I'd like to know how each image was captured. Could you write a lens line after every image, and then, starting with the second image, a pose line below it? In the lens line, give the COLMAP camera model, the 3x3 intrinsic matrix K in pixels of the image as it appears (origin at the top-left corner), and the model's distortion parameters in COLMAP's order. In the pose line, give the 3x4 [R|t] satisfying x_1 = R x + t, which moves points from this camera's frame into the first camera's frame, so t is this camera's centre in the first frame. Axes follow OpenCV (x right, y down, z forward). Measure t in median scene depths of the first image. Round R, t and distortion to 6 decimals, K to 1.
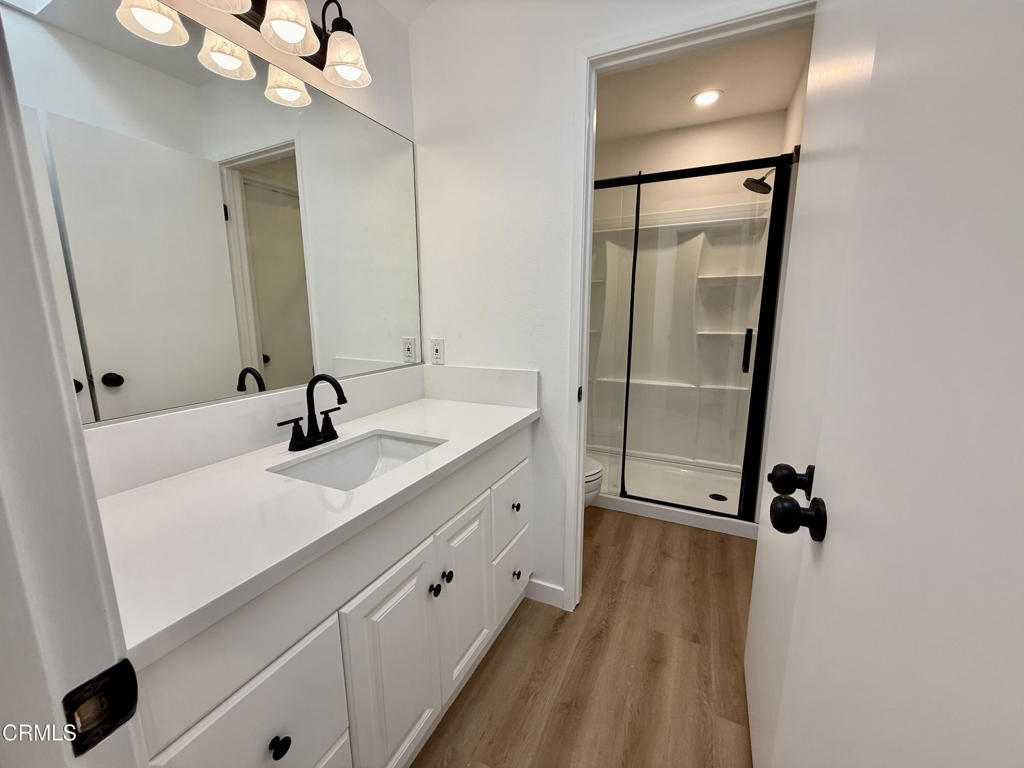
lens RADIAL K [[407.4, 0, 509.2], [0, 407.4, 382.1], [0, 0, 1]] dist [0.001877, -0.000621]
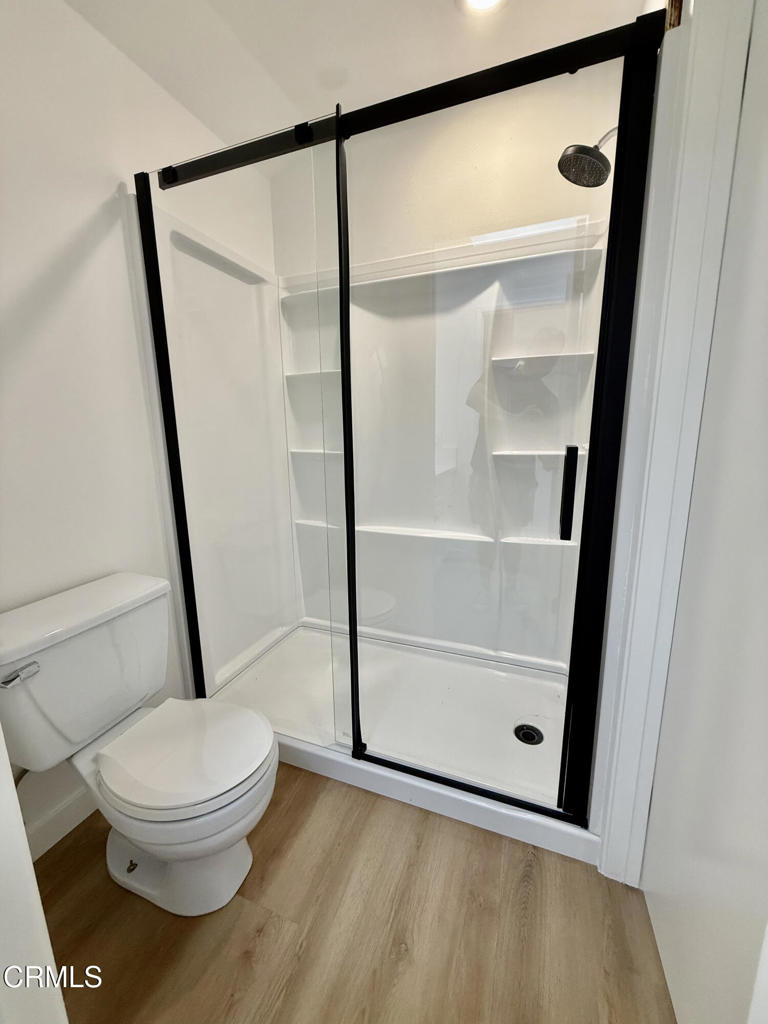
lens RADIAL K [[407.4, 0, 381.5], [0, 407.4, 507.1], [0, 0, 1]] dist [0.001877, -0.000621]
pose [[0.996887, -0.025616, 0.074567, 0.366139], [0.024250, 0.999522, 0.019171, -0.081241], [-0.075023, -0.017303, 0.997032, 0.599137]]
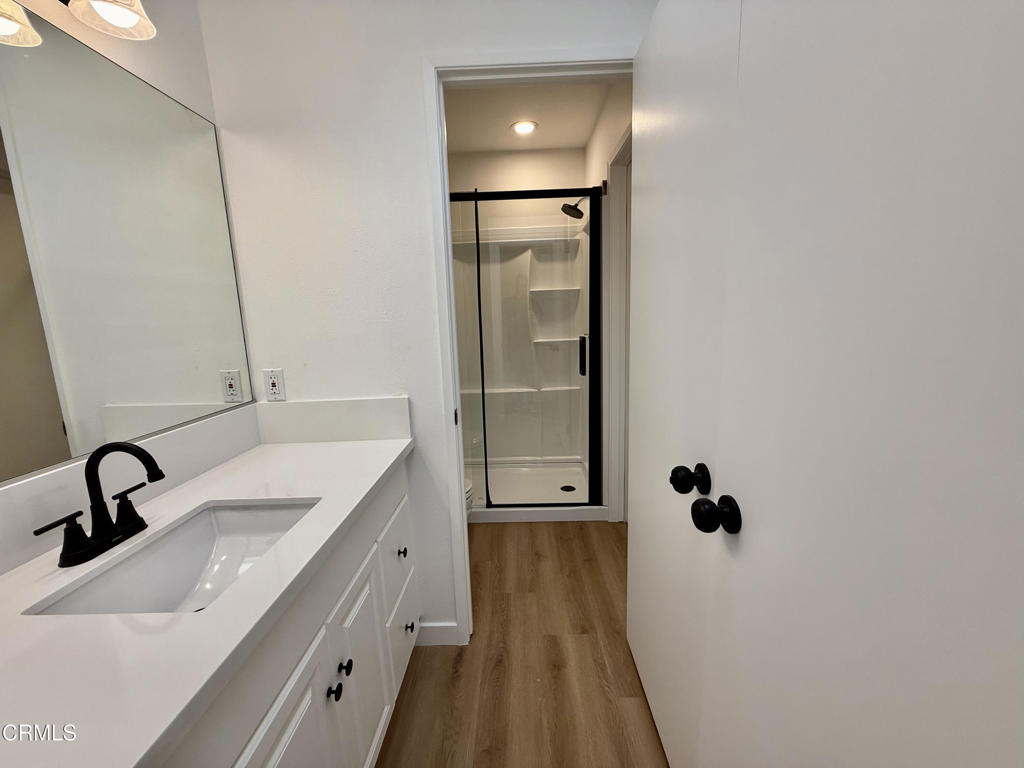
lens RADIAL K [[407.4, 0, 509.2], [0, 407.4, 382.4], [0, 0, 1]] dist [0.001877, -0.000621]
pose [[0.908270, -0.096324, 0.407145, -0.074469], [0.104581, 0.994514, 0.001984, -0.030588], [-0.405103, 0.040778, 0.913361, 0.059948]]
